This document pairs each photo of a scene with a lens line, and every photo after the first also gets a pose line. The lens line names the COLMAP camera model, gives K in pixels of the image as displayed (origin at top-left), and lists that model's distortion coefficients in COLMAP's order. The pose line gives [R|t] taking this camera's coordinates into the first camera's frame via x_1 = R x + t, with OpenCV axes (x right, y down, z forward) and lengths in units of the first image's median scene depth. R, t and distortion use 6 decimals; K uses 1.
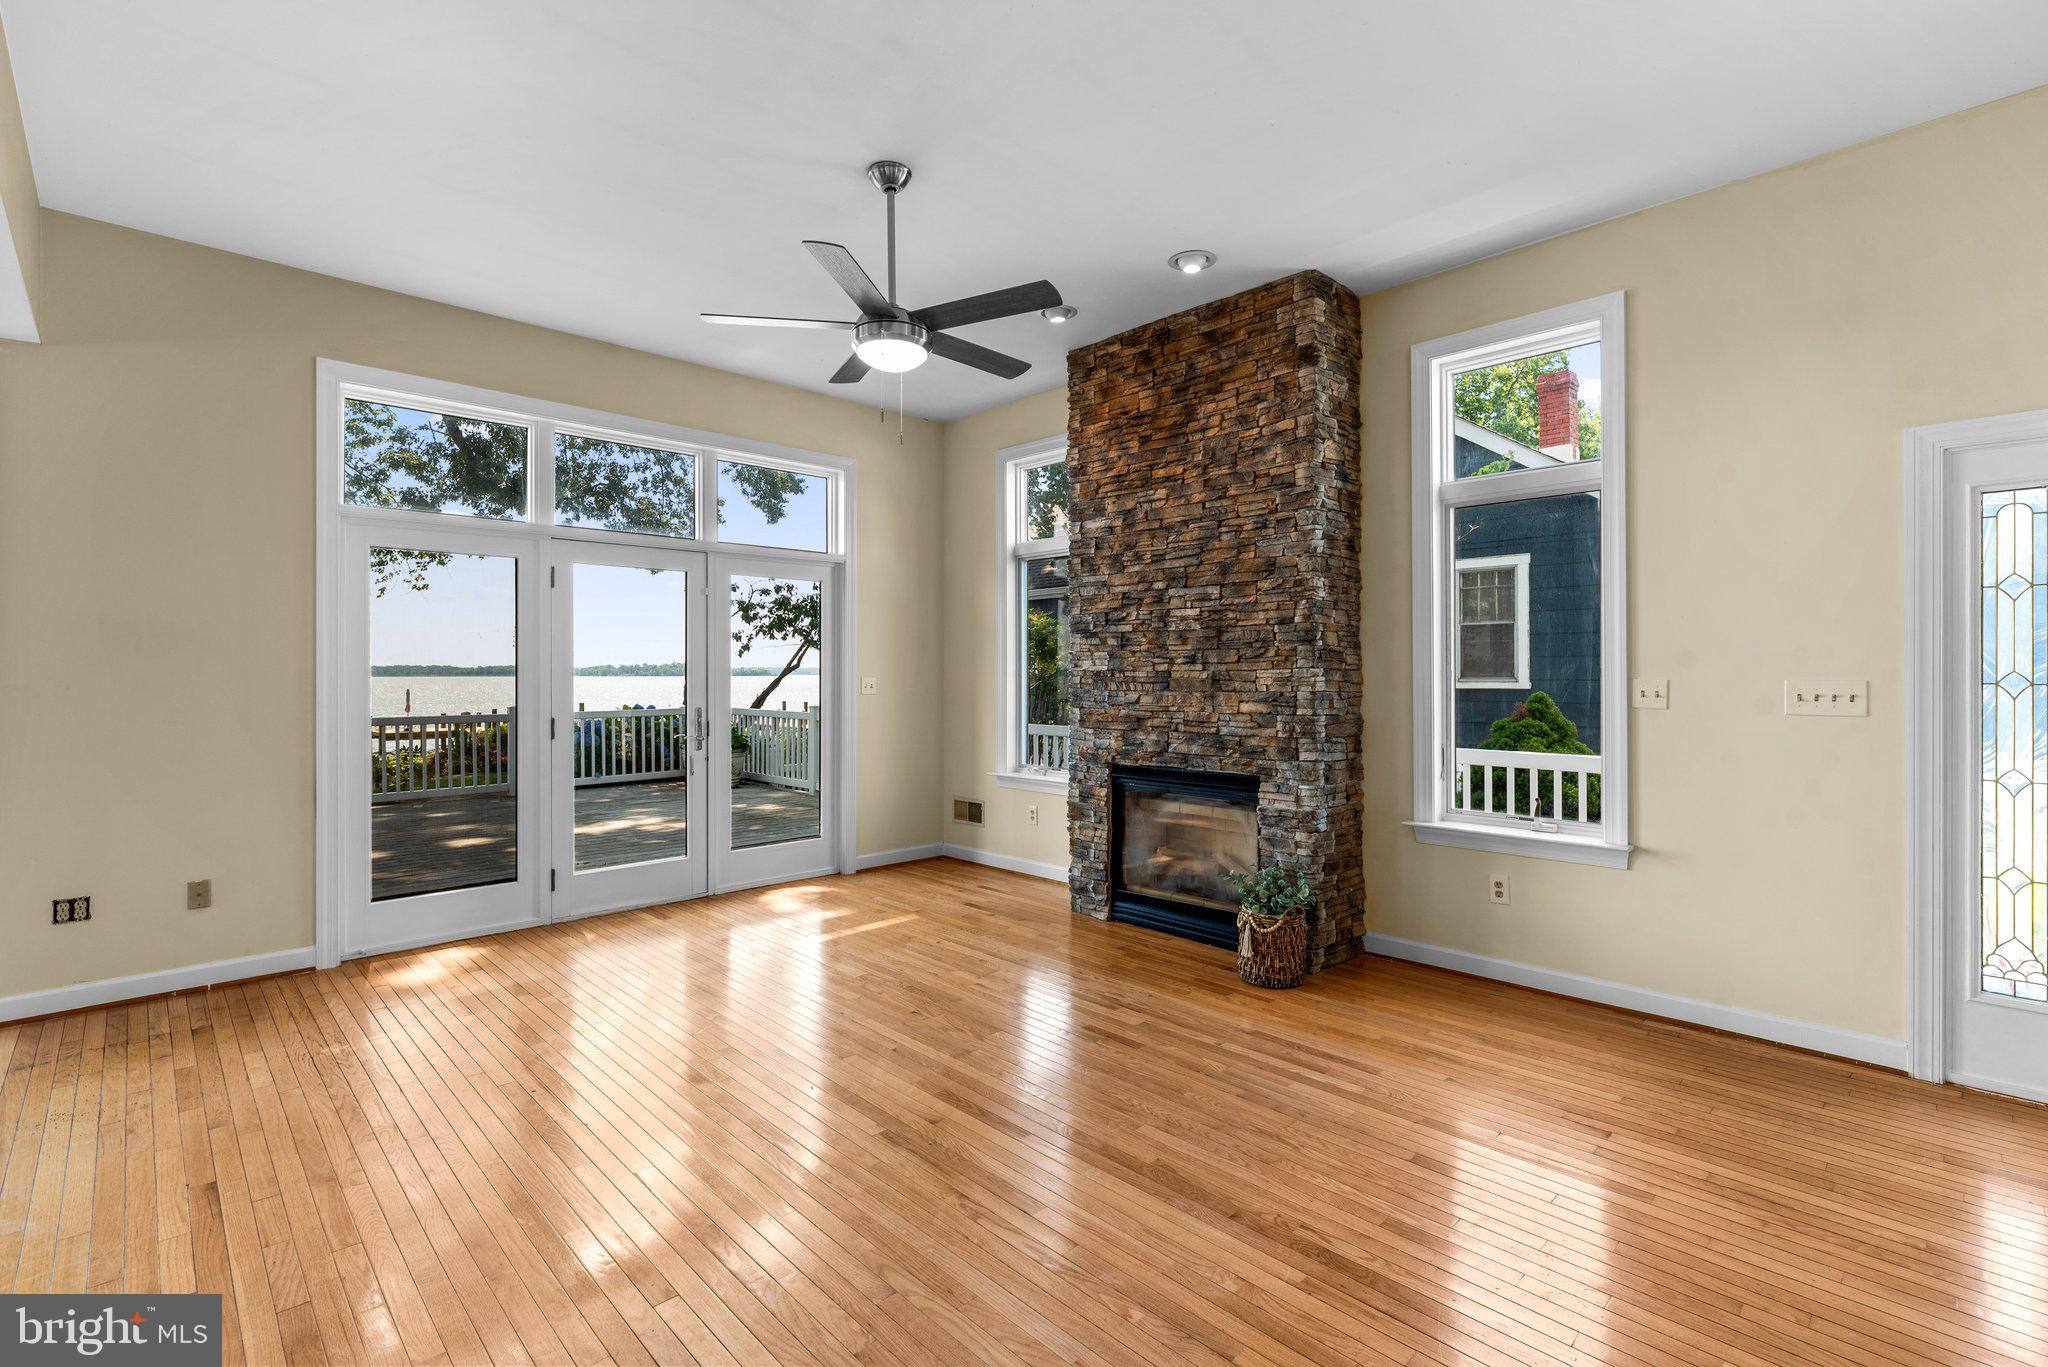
lens RADIAL K [[926.4, 0, 1021.5], [0, 926.4, 676.6], [0, 0, 1]] dist [0.002001, -0.000102]
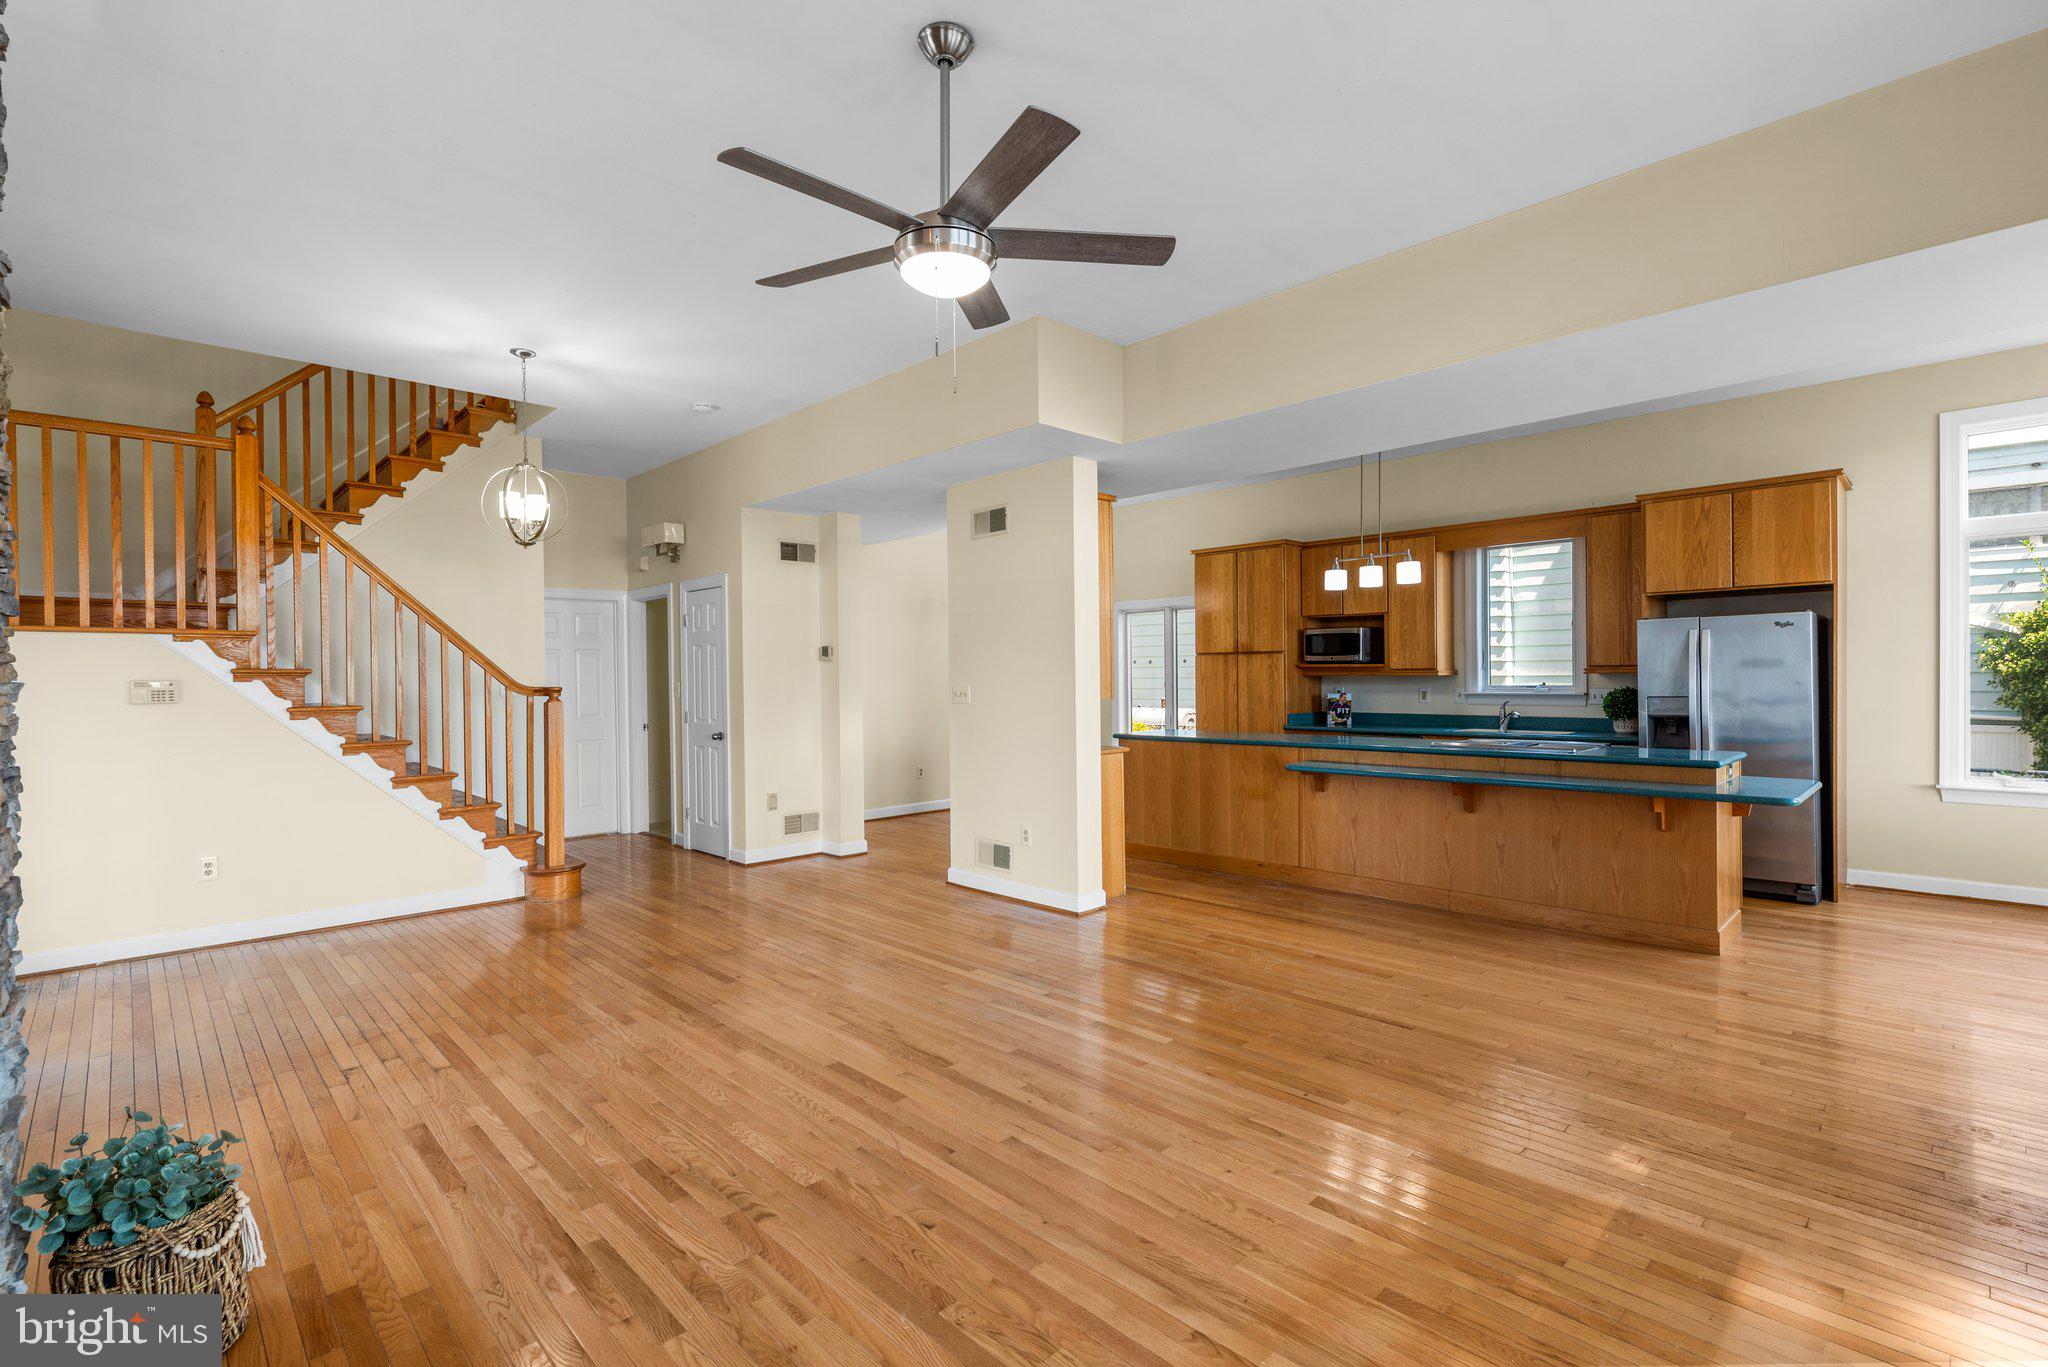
lens RADIAL K [[929.5, 0, 1024.0], [0, 929.5, 683.5], [0, 0, 1]] dist [-0.000704, -0.000273]
pose [[-0.999927, 0.011505, -0.003591, -0.144010], [0.011458, 0.999853, 0.012760, -0.008192], [0.003737, 0.012718, -0.999912, 1.288696]]
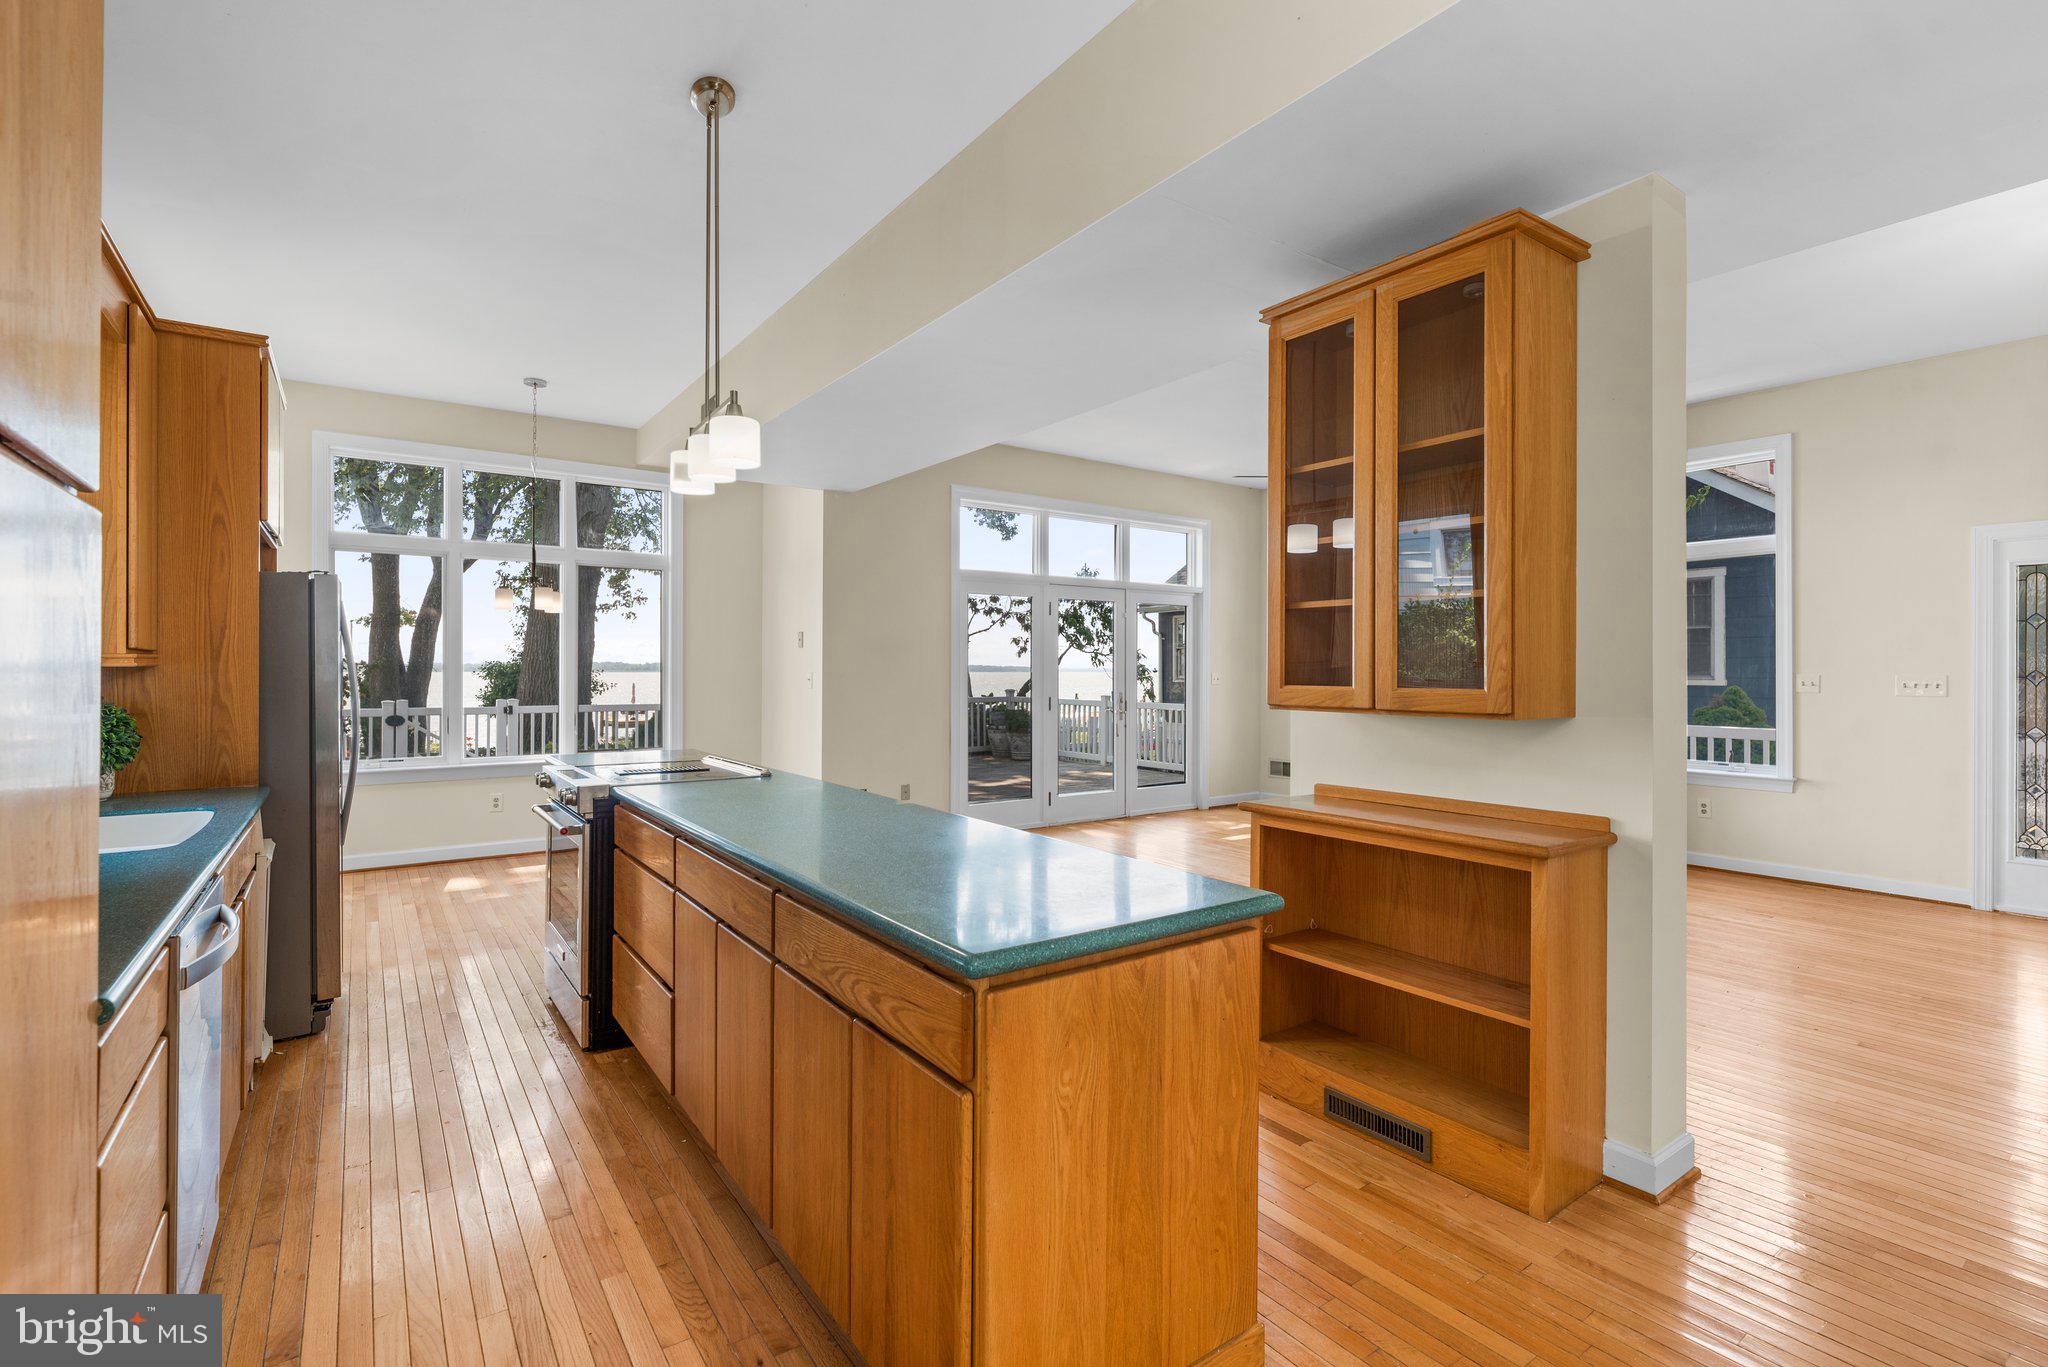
lens RADIAL K [[926.4, 0, 1021.5], [0, 926.4, 676.6], [0, 0, 1]] dist [0.002001, -0.000102]
pose [[0.989226, 0.004469, -0.146331, -0.344462], [-0.004099, 0.999988, 0.002832, 0.005641], [0.146342, -0.002202, 0.989232, -0.623166]]
